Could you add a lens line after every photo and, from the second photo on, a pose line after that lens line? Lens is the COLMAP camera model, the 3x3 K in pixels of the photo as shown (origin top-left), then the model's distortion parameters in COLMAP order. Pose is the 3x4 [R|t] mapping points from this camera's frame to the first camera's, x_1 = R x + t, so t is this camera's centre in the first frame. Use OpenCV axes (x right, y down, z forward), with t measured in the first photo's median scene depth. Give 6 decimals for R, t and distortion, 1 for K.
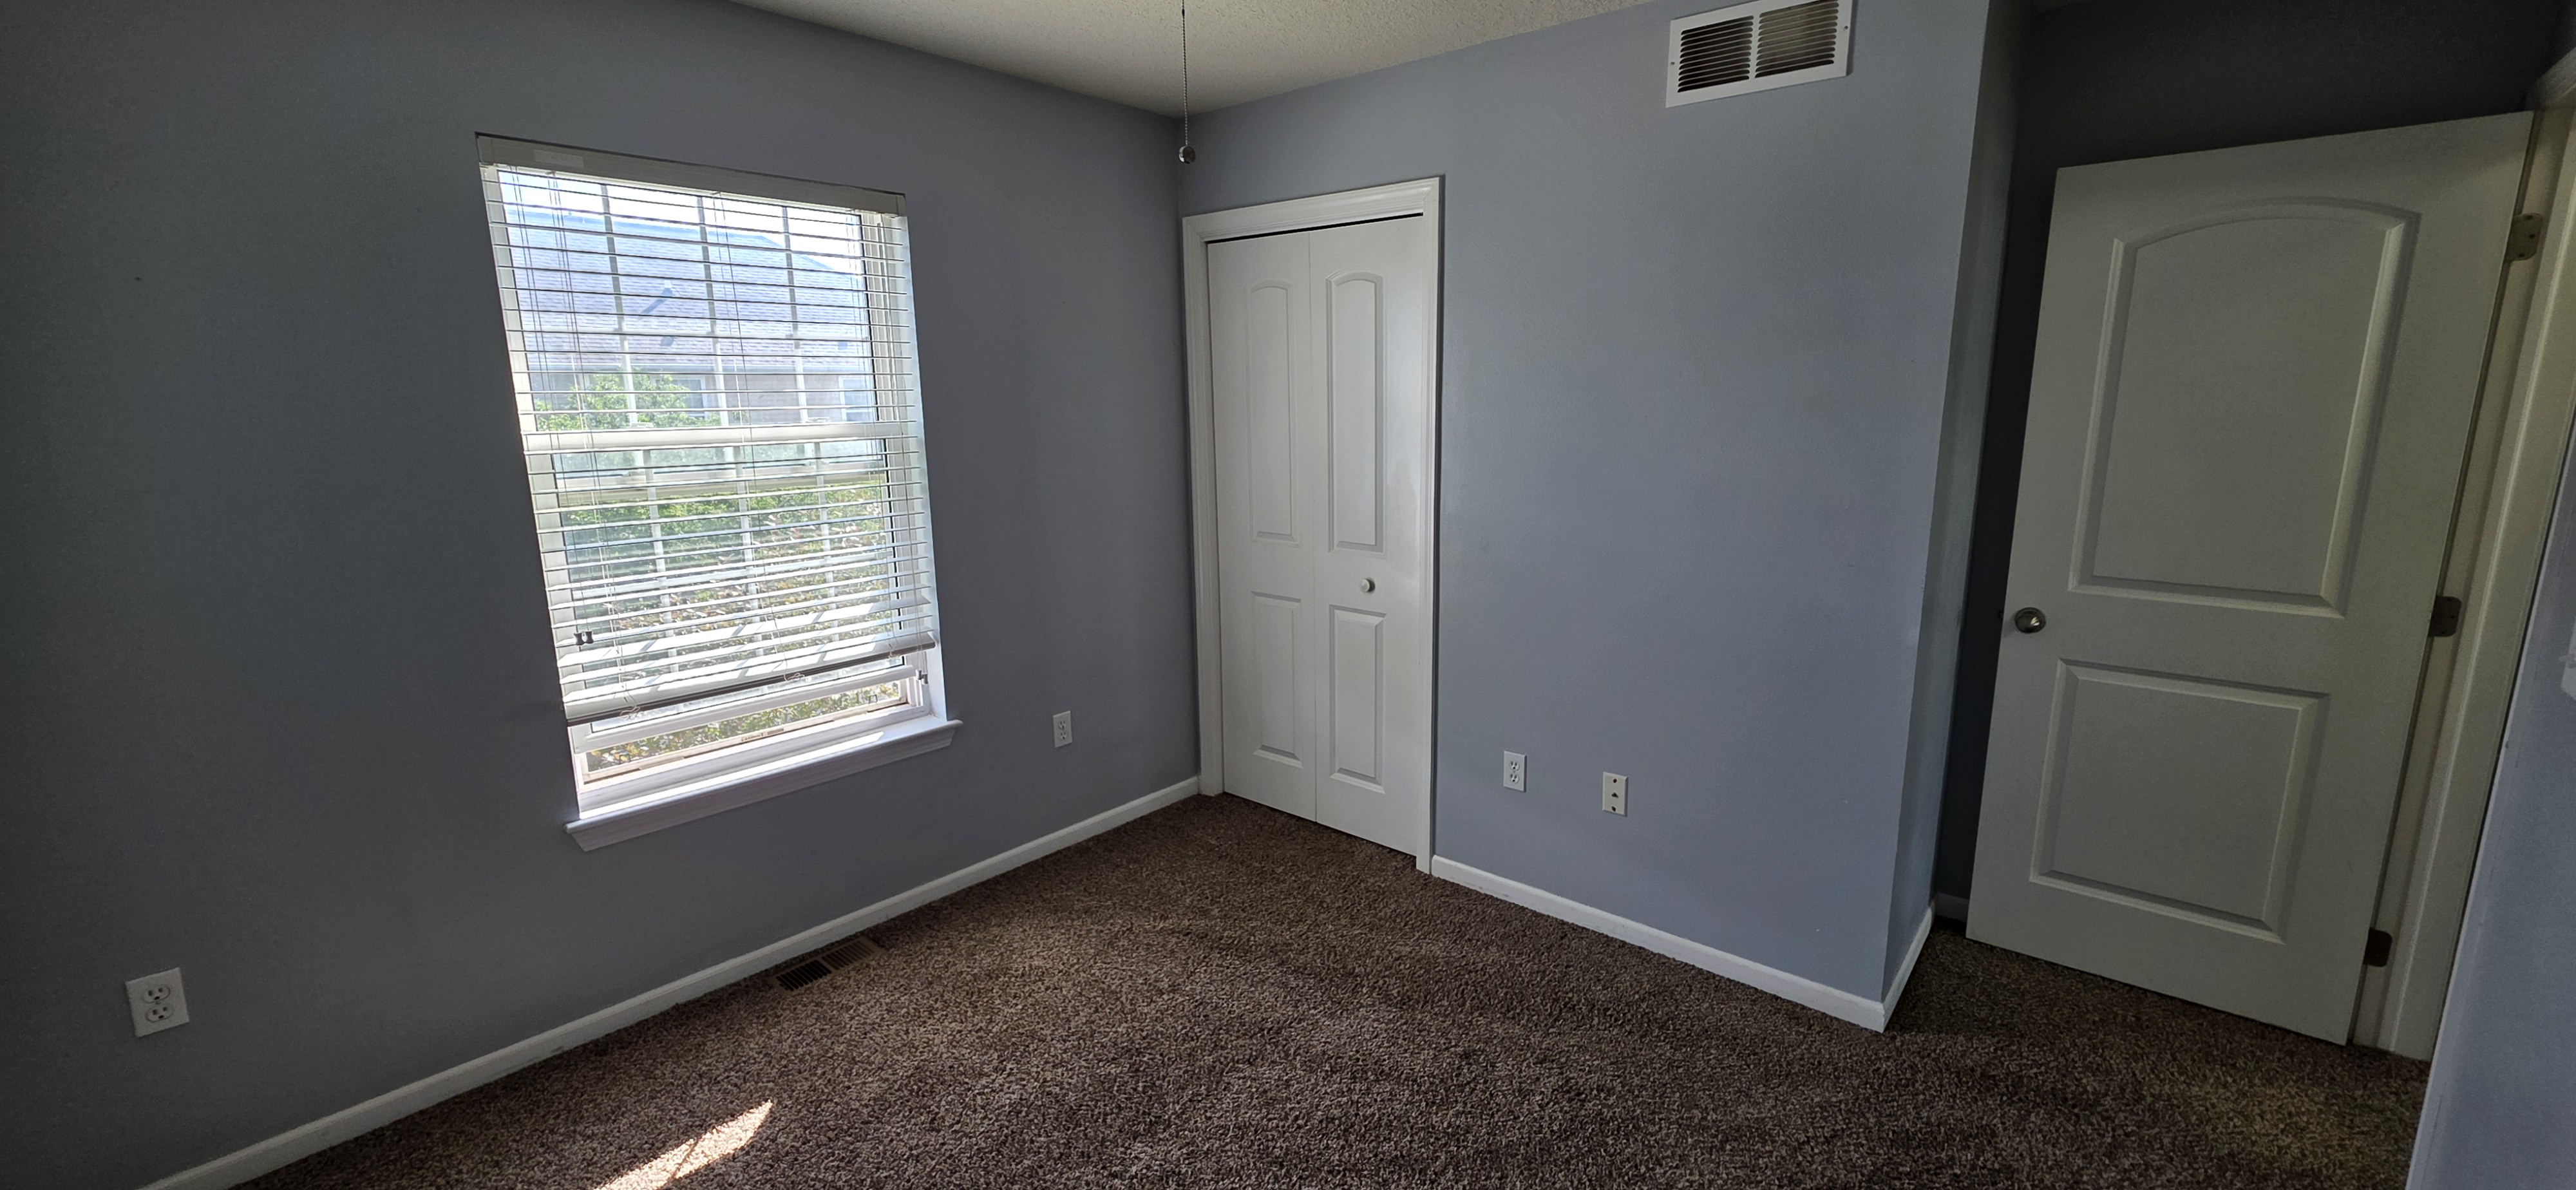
lens RADIAL K [[1031.3, 0, 1299.4], [0, 1031.3, 590.0], [0, 0, 1]] dist [-0.000277, -0.000015]
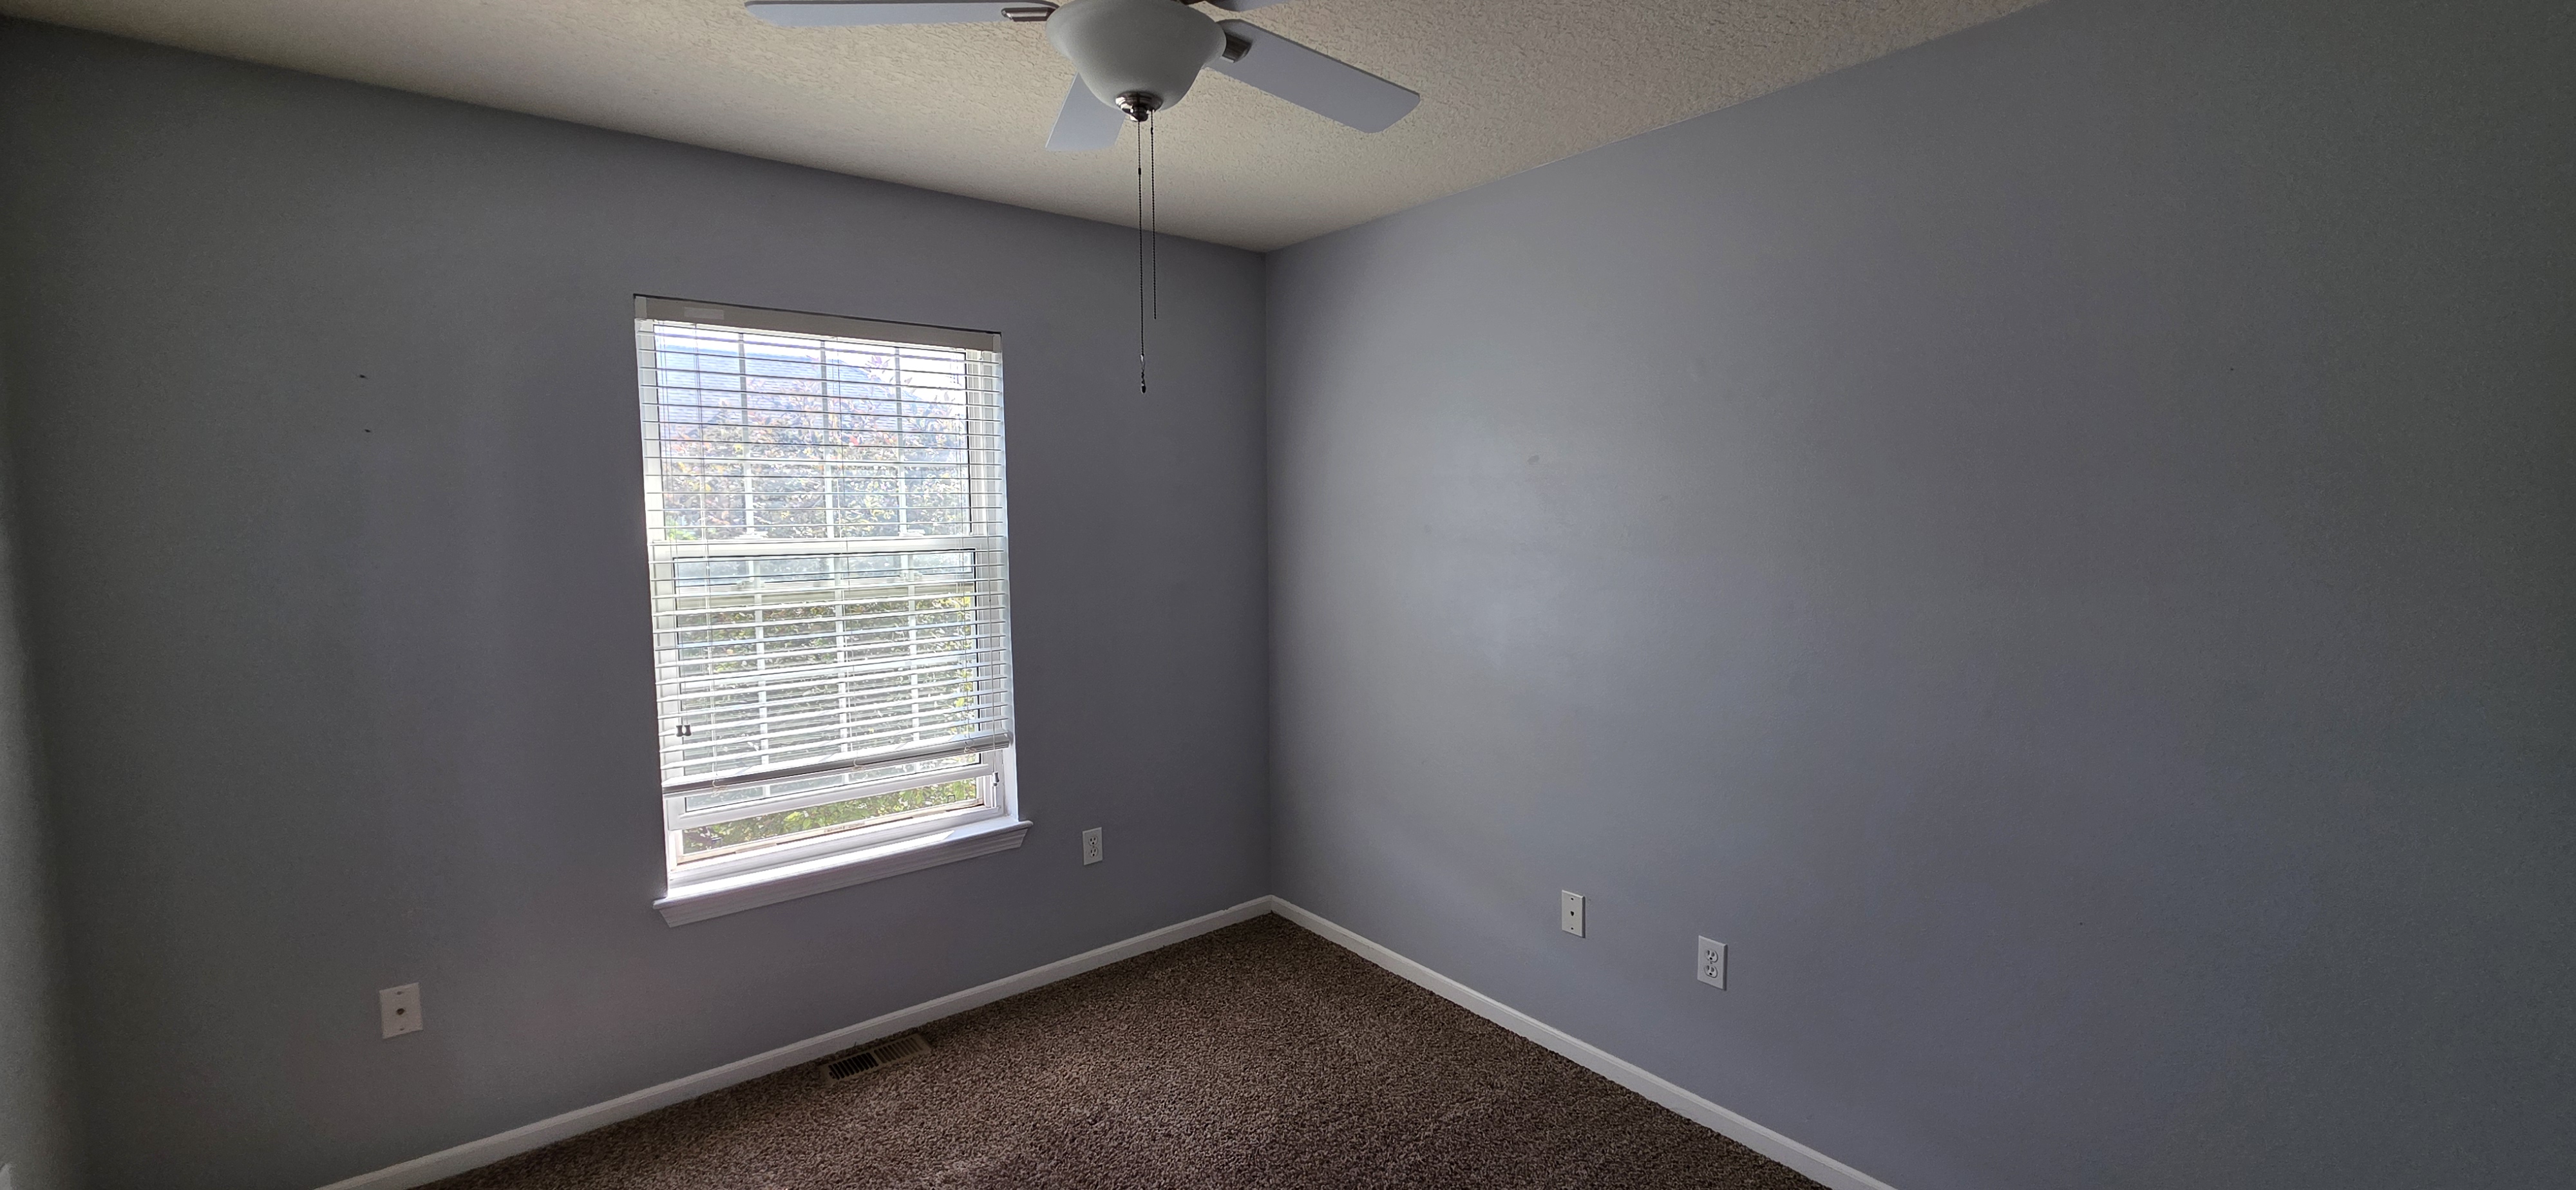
lens RADIAL K [[919.4, 0, 1285.0], [0, 919.4, 572.4], [0, 0, 1]] dist [-0.011919, -0.000066]
pose [[0.975965, 0.015511, -0.217373, 0.134067], [-0.041534, 0.992420, -0.115663, -0.030467], [0.213931, 0.121911, 0.969212, 0.154142]]
